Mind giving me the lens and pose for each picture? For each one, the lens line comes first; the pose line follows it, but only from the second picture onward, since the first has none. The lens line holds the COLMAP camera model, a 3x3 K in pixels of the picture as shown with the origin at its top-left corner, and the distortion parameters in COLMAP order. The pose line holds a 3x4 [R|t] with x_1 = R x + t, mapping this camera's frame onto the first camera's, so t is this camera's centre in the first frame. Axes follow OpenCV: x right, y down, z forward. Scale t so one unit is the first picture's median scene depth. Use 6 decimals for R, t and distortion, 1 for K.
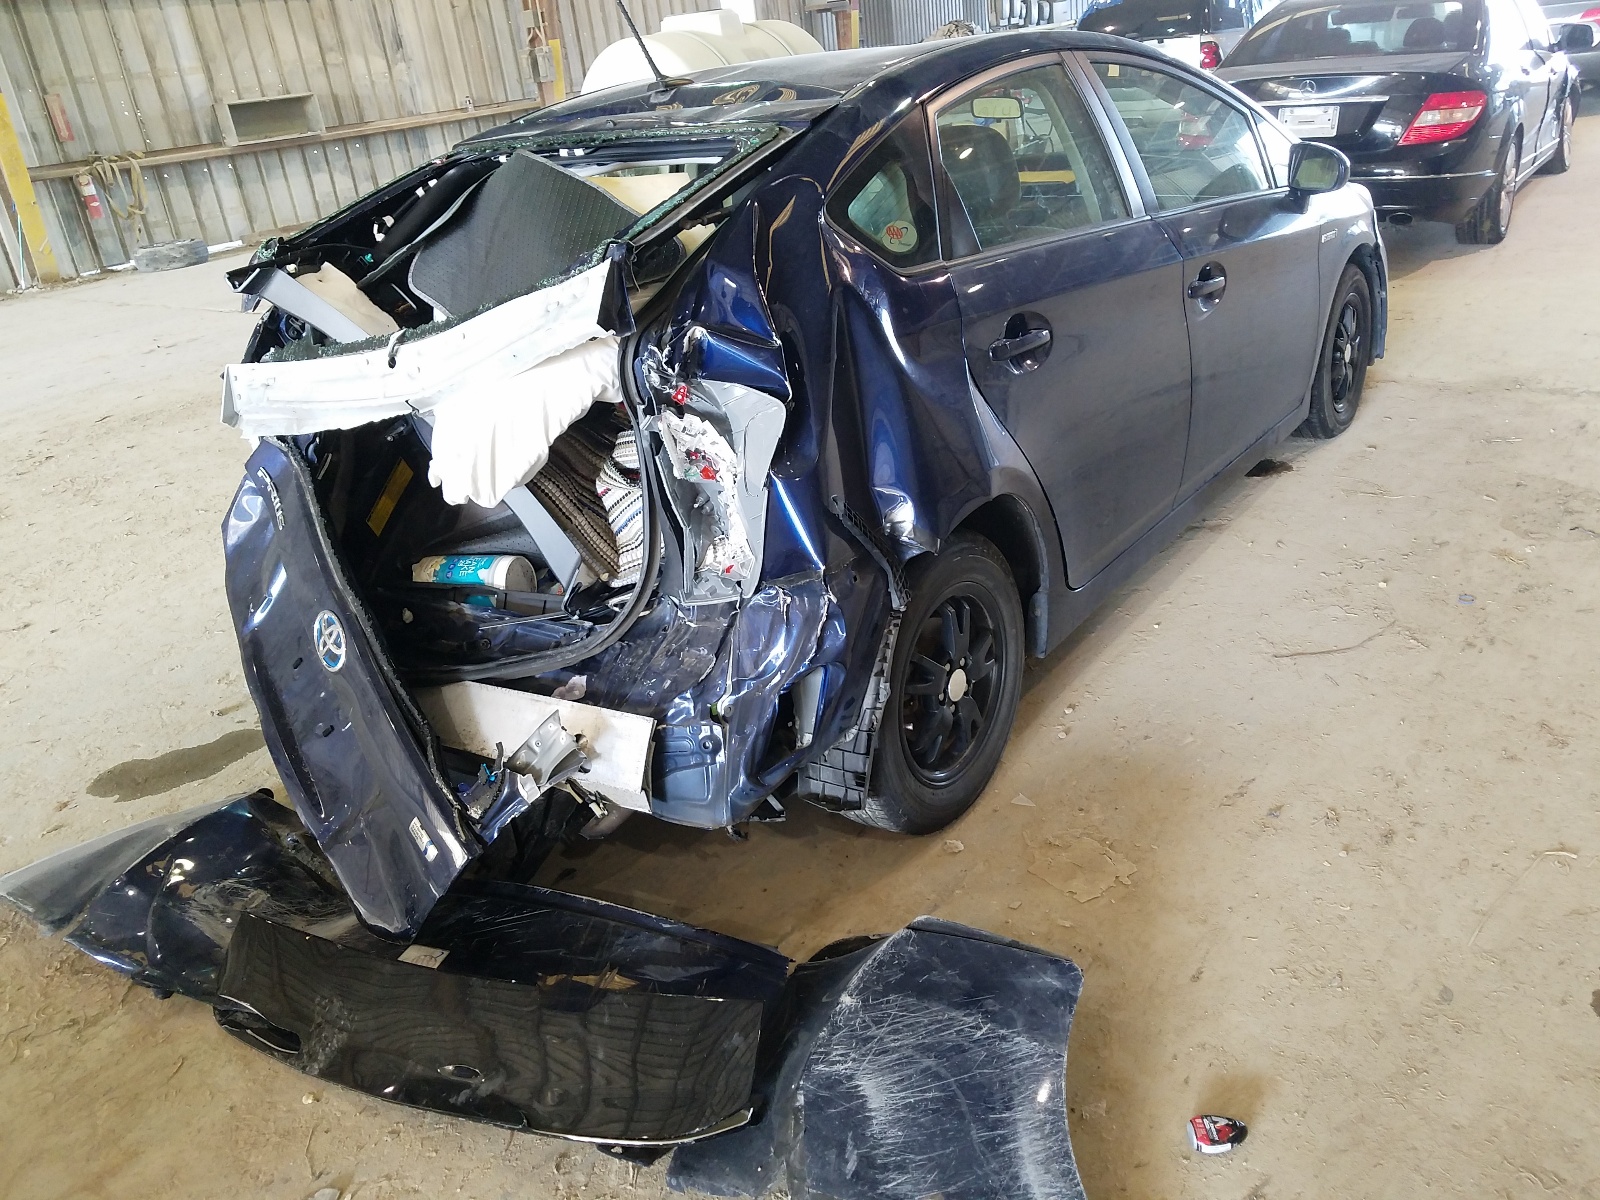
lens RADIAL K [[1290.5, 0, 800.0], [0, 1290.5, 600.0], [0, 0, 1]] dist [0.020446, -0.001024]
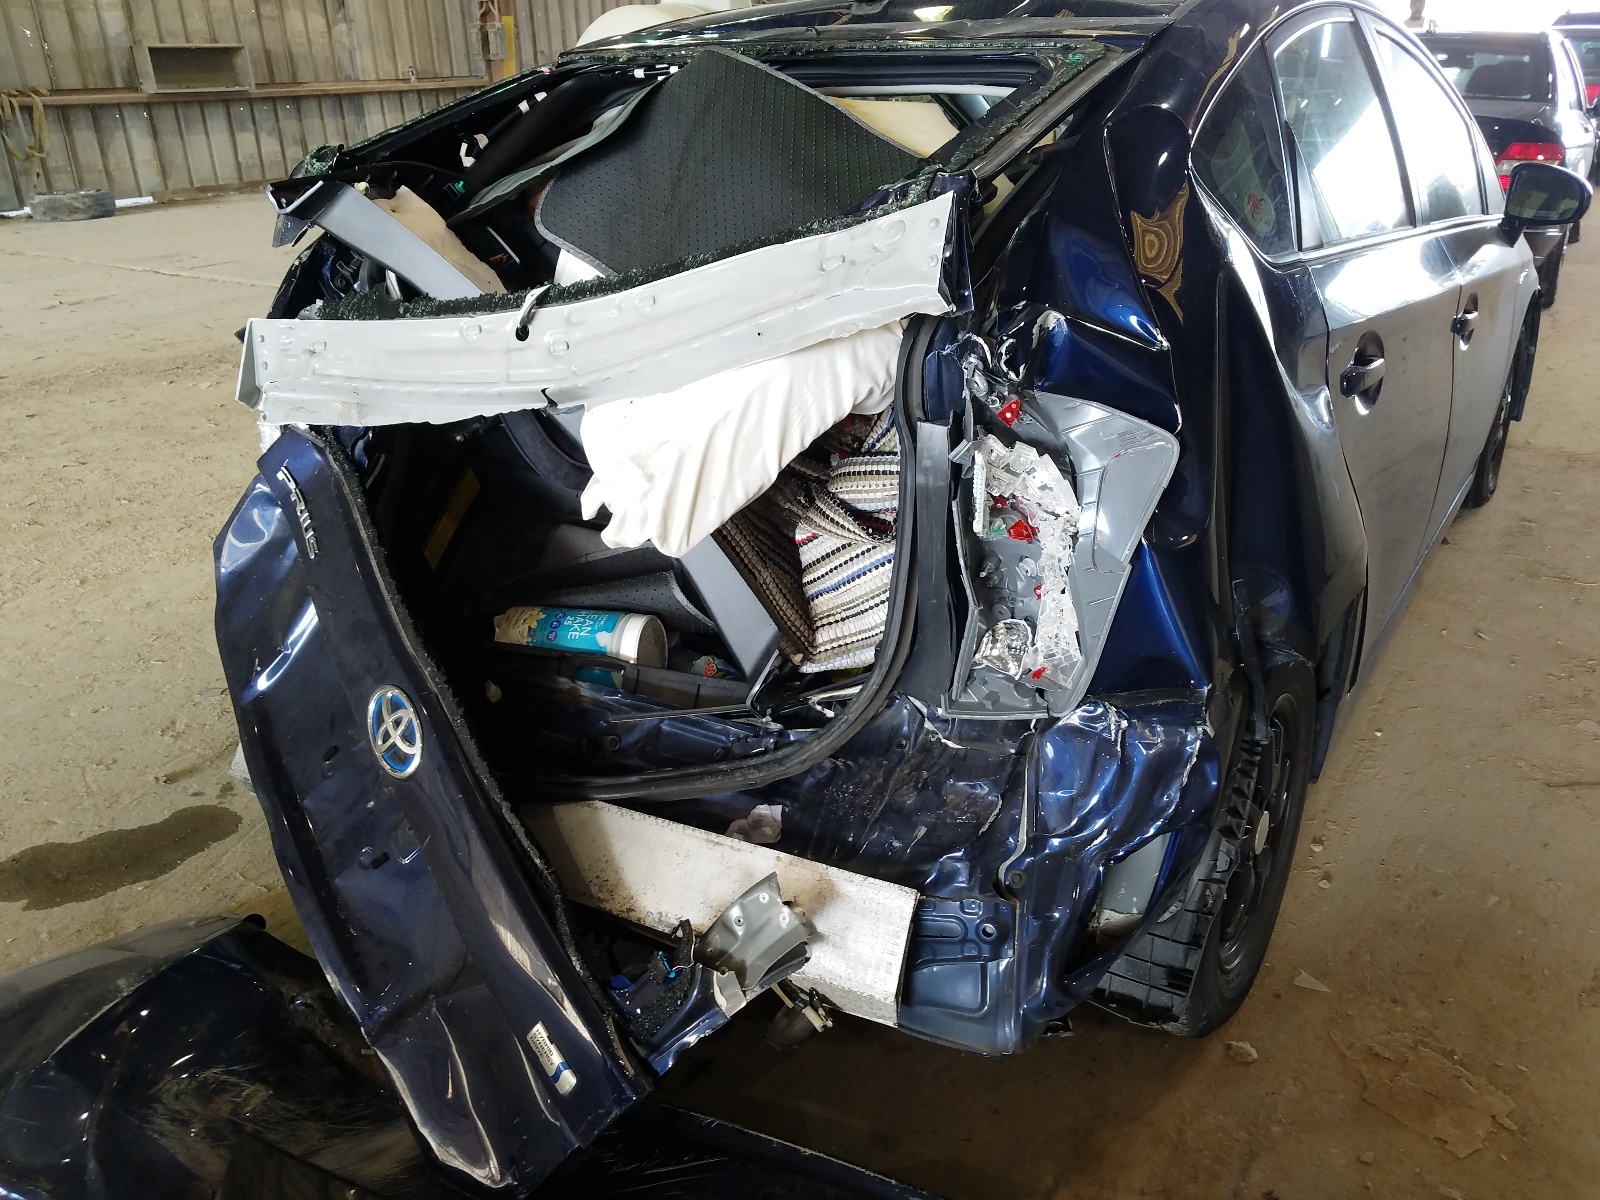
lens RADIAL K [[1272.2, 0, 800.0], [0, 1272.2, 600.0], [0, 0, 1]] dist [0.006930, 0.004577]
pose [[0.993799, 0.059685, 0.093819, -0.207290], [-0.058736, 0.998191, -0.012854, -0.039447], [-0.094416, 0.007264, 0.995506, 0.295199]]
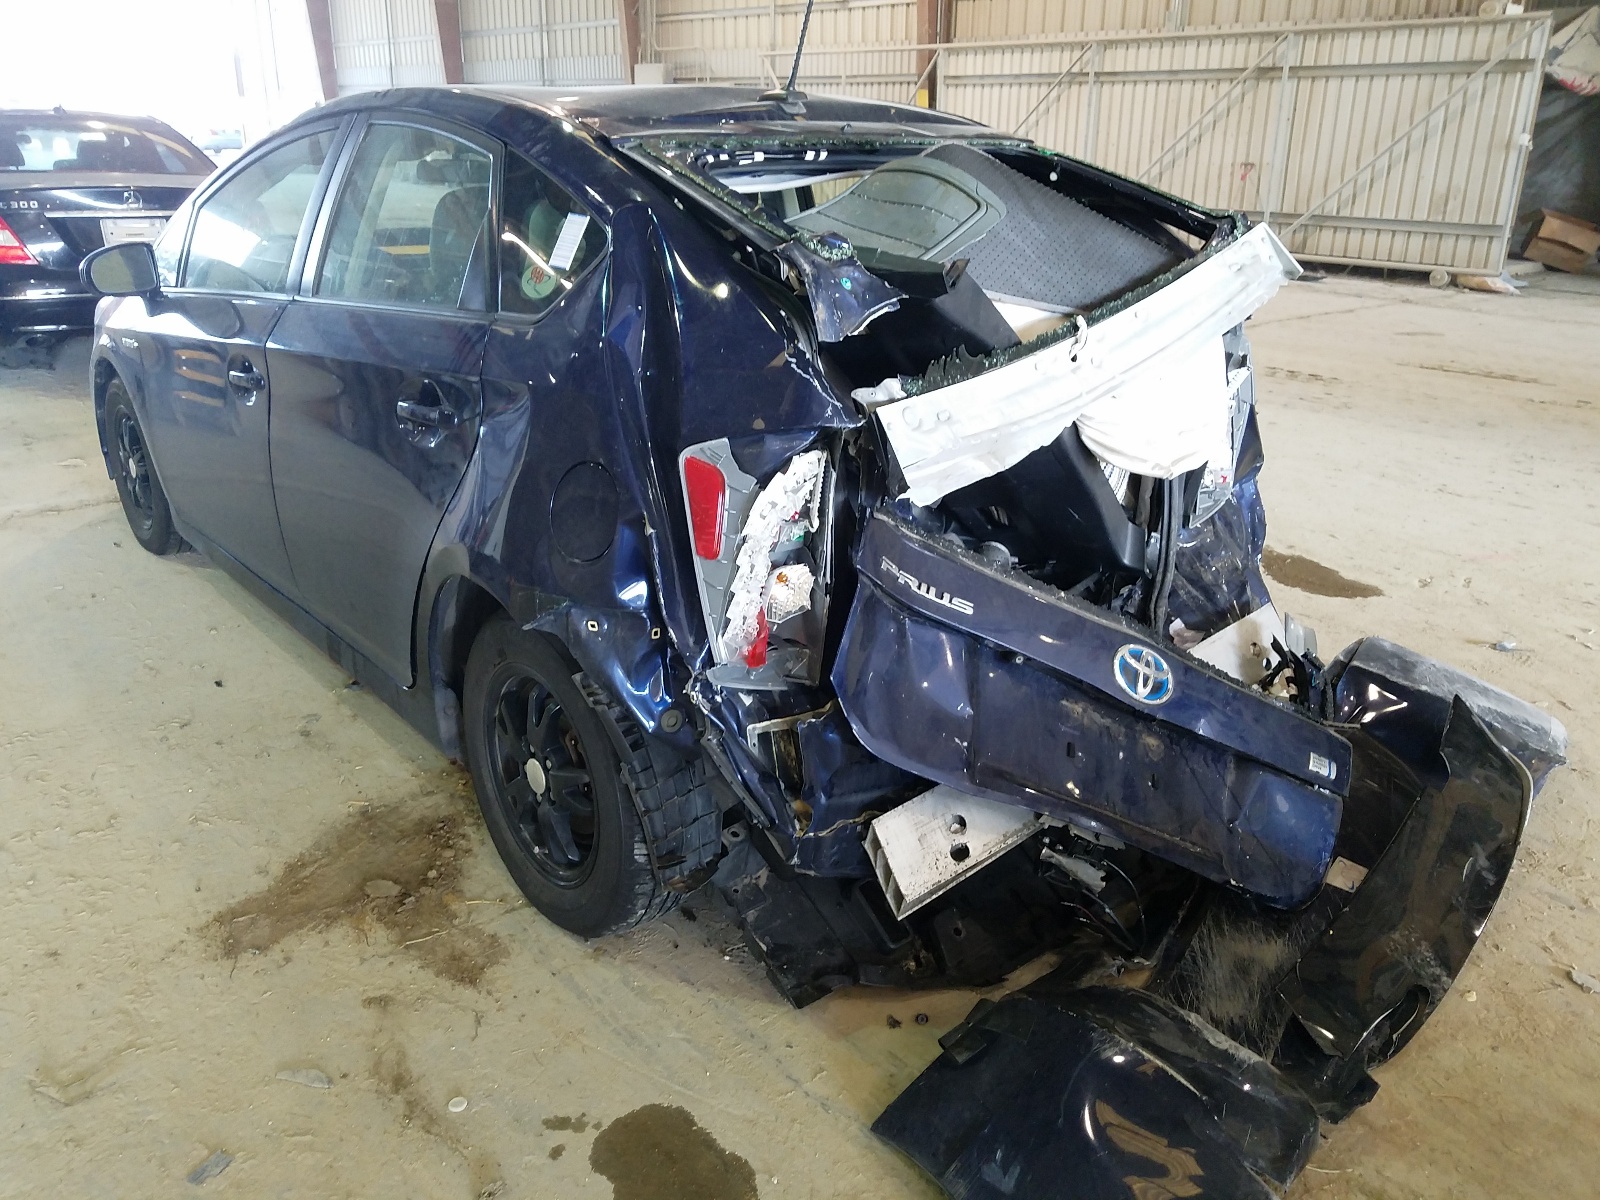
lens RADIAL K [[1290.5, 0, 800.0], [0, 1290.5, 600.0], [0, 0, 1]] dist [0.020446, -0.001024]
pose [[0.153848, -0.210607, 0.965389, -1.135889], [0.343886, 0.927353, 0.147506, -0.205611], [-0.926322, 0.309290, 0.215097, 0.946896]]
